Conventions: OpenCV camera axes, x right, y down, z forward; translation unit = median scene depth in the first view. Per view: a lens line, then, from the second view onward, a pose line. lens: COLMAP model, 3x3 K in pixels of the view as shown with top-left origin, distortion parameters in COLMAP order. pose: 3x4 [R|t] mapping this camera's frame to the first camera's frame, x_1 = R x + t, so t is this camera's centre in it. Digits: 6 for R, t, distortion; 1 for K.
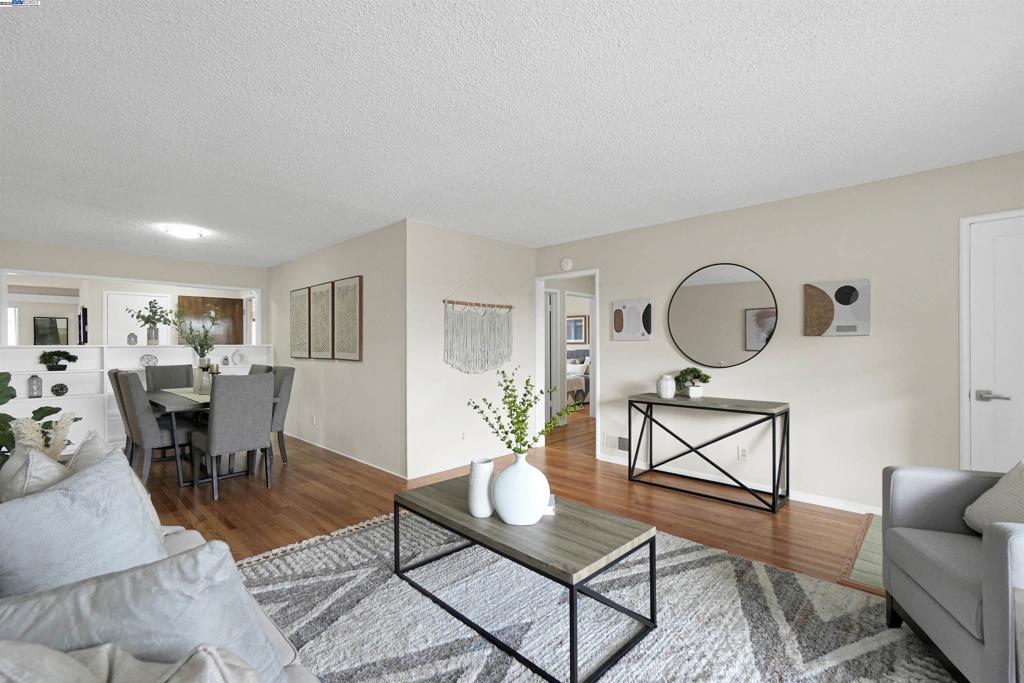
lens RADIAL K [[444.0, 0, 513.1], [0, 444.0, 343.9], [0, 0, 1]] dist [-0.006136, 0.001149]
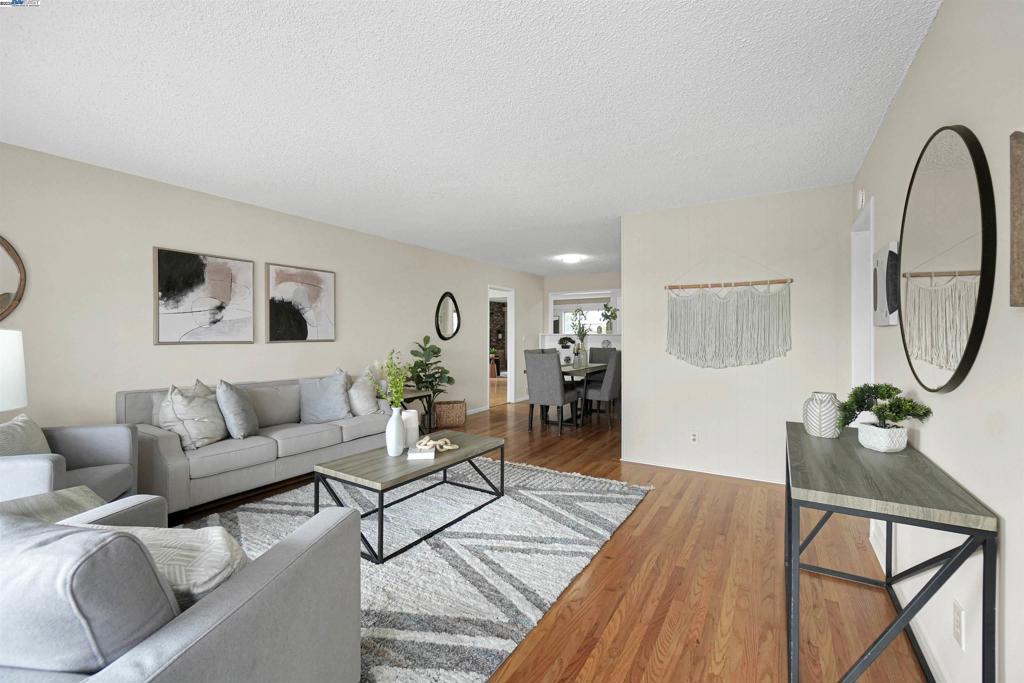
lens RADIAL K [[444.0, 0, 511.7], [0, 444.0, 338.0], [0, 0, 1]] dist [-0.006136, 0.001149]
pose [[0.211637, 0.010196, -0.977295, 0.683159], [0.000674, 0.999944, 0.010579, 0.000594], [0.977348, -0.002897, 0.211618, 0.474666]]
